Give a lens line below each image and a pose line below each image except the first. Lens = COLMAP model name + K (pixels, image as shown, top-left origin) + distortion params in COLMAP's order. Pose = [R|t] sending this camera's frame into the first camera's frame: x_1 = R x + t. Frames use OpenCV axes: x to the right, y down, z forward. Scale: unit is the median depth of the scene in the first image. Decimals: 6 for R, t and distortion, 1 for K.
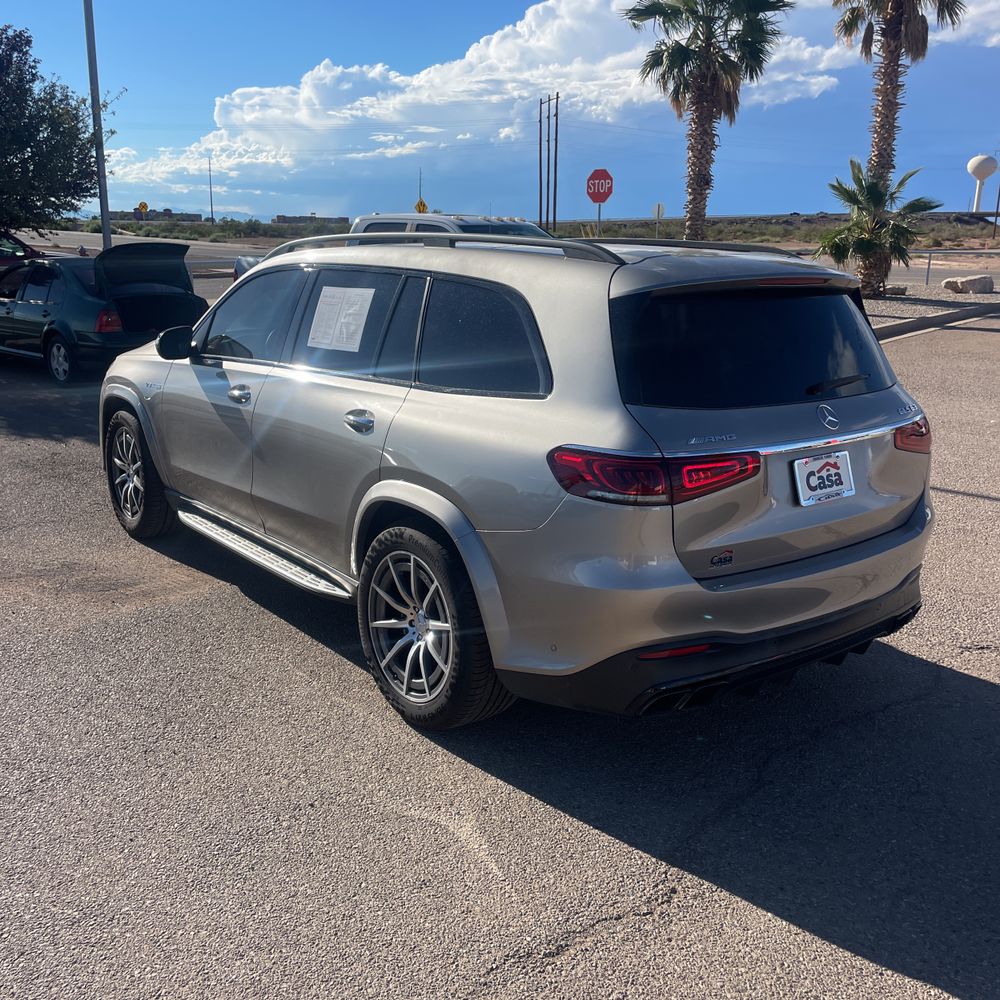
lens RADIAL K [[1012.2, 0, 502.5], [0, 1012.2, 486.4], [0, 0, 1]] dist [0.121398, -0.168841]
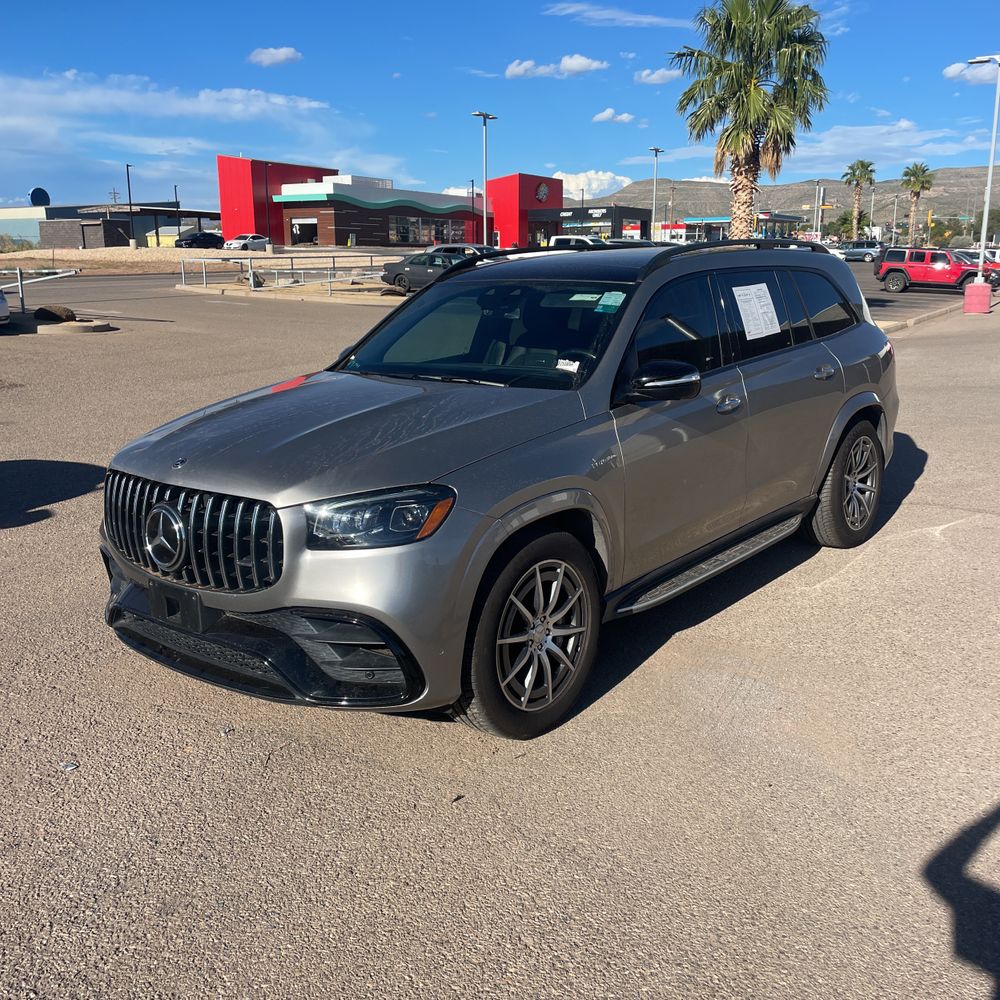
lens RADIAL K [[1012.2, 0, 502.1], [0, 1012.2, 494.6], [0, 0, 1]] dist [0.092368, -0.120091]
pose [[-0.212160, -0.240061, 0.947290, -0.258558], [0.237620, 0.927592, 0.288288, -0.076648], [-0.947906, 0.286258, -0.139754, 0.303857]]
